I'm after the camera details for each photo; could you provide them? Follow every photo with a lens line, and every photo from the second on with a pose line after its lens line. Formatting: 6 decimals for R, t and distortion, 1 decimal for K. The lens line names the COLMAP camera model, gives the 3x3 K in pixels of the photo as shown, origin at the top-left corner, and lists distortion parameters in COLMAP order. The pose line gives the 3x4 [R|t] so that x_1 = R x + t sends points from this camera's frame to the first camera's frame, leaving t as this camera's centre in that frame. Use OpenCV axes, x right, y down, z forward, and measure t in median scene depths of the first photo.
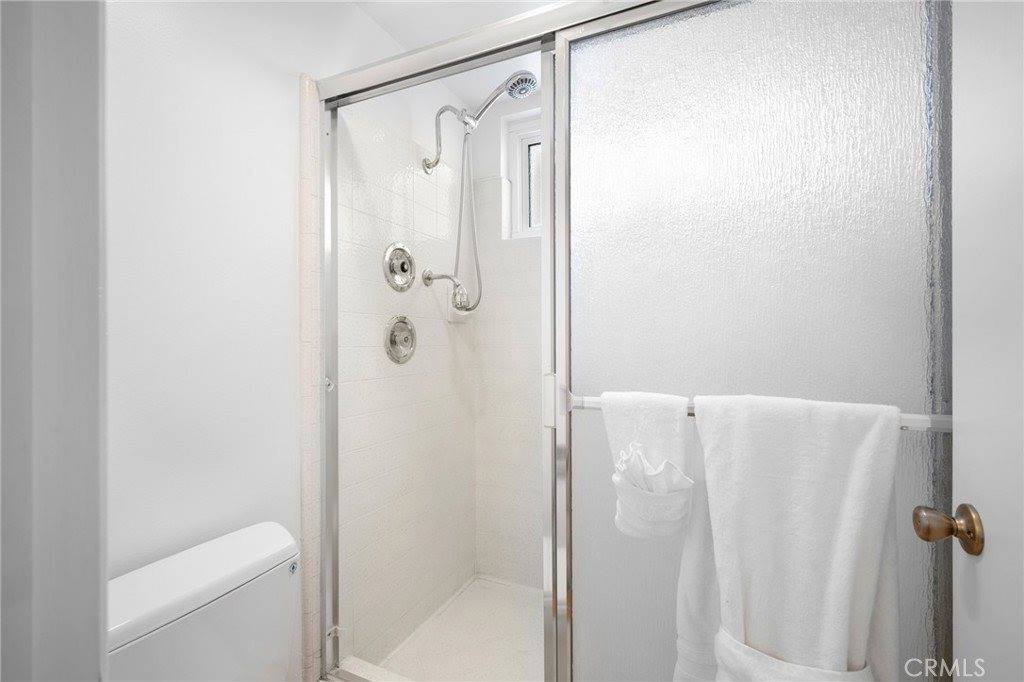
lens RADIAL K [[470.2, 0, 509.5], [0, 470.2, 340.9], [0, 0, 1]] dist [0.000786, -0.000182]
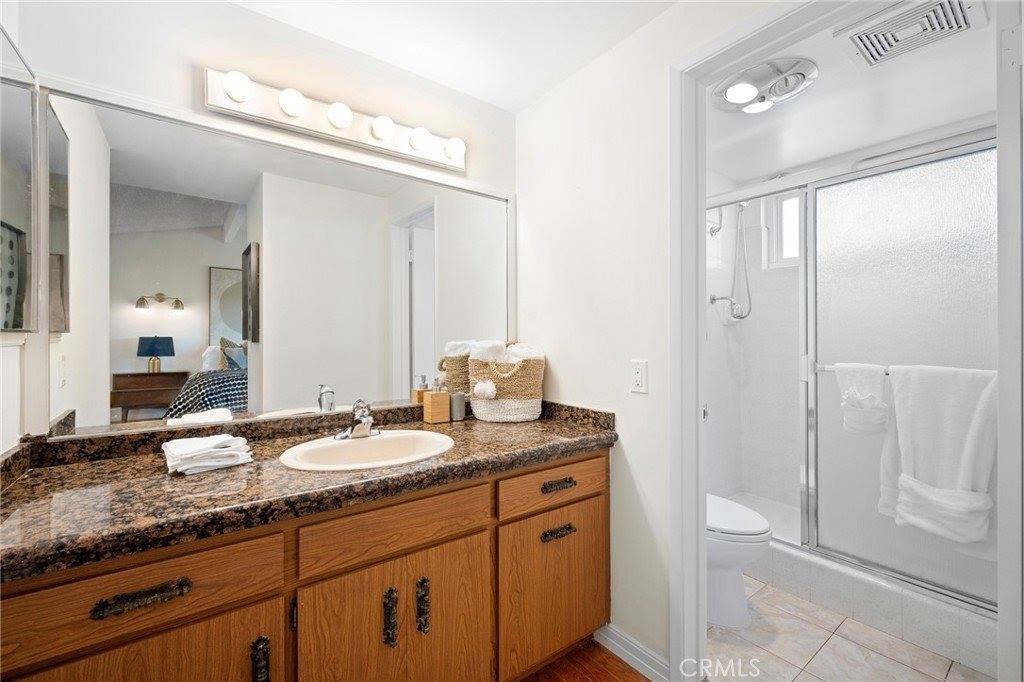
lens RADIAL K [[428.3, 0, 514.3], [0, 428.3, 332.3], [0, 0, 1]] dist [-0.000599, 0.000454]
pose [[0.880432, -0.001762, -0.474169, -0.143779], [-0.001575, 0.999977, -0.006641, -0.011319], [0.474170, 0.006594, 0.880409, -1.256007]]
